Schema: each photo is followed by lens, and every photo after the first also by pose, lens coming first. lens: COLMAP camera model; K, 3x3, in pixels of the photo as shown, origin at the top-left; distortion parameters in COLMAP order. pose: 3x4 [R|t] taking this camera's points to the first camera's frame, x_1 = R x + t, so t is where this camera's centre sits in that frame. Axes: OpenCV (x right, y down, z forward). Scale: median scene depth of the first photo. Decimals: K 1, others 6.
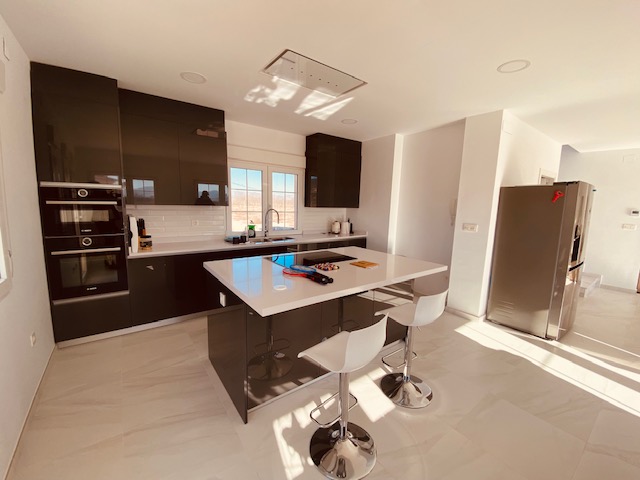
lens RADIAL K [[264.0, 0, 322.2], [0, 264.0, 238.6], [0, 0, 1]] dist [0.008809, -0.002007]
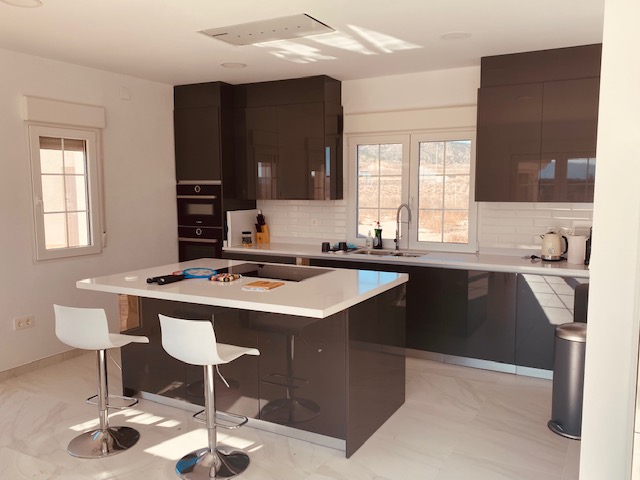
lens RADIAL K [[535.9, 0, 322.0], [0, 535.9, 239.5], [0, 0, 1]] dist [0.017389, 0.005056]
pose [[0.418728, 0.060419, -0.906100, 1.035643], [-0.110119, 0.993799, 0.015379, -0.035622], [0.901410, 0.093339, 0.422785, 0.384550]]
